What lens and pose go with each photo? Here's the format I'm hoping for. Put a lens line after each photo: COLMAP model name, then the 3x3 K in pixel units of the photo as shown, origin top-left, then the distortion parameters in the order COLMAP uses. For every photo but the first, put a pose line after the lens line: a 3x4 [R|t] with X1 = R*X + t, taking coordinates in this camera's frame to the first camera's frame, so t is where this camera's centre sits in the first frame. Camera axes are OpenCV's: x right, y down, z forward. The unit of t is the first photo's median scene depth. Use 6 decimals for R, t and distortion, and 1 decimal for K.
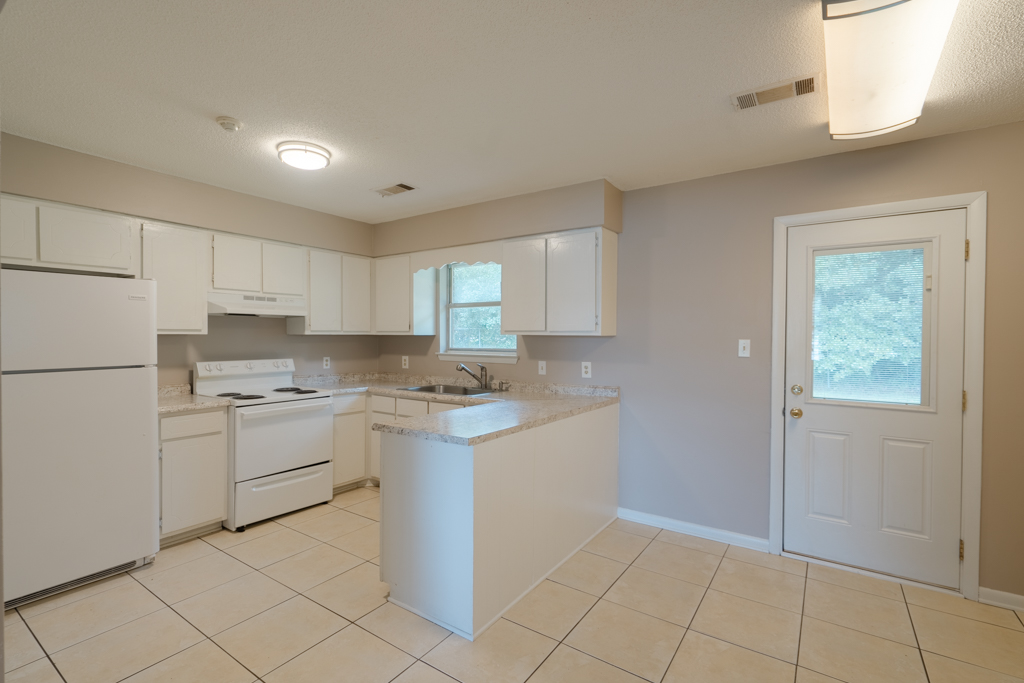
lens RADIAL K [[468.0, 0, 512.0], [0, 468.0, 341.5], [0, 0, 1]] dist [-0.002538, -0.000043]
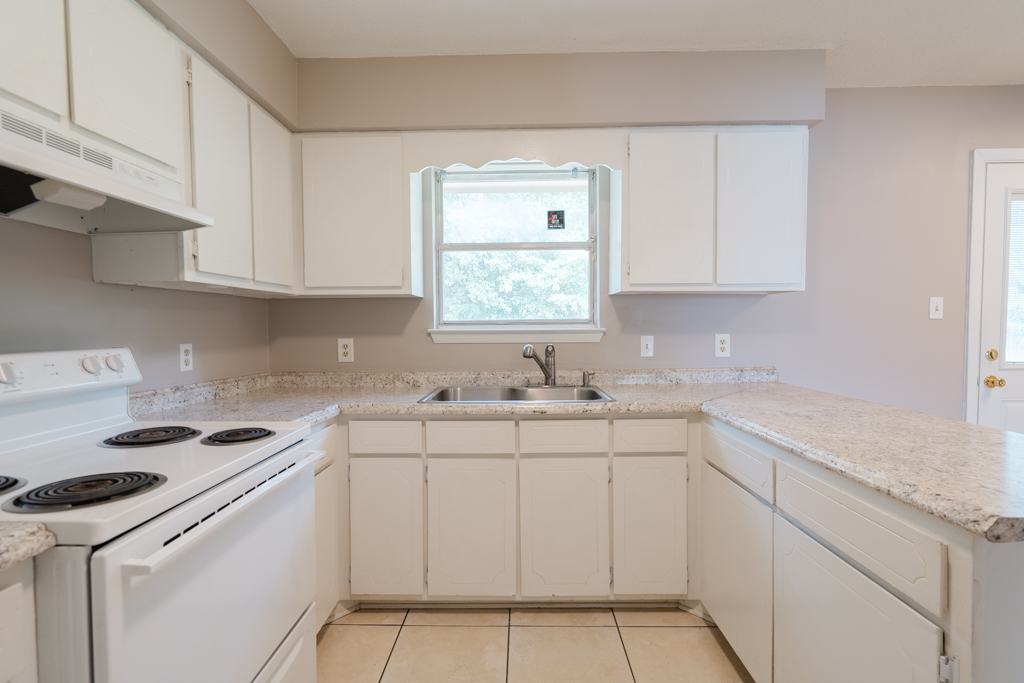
lens RADIAL K [[468.0, 0, 512.0], [0, 468.0, 341.5], [0, 0, 1]] dist [-0.002538, -0.000043]
pose [[0.836984, -0.031269, 0.546333, -0.427644], [0.017765, 0.999393, 0.029983, 0.026526], [-0.546938, -0.015389, 0.837031, 0.546189]]
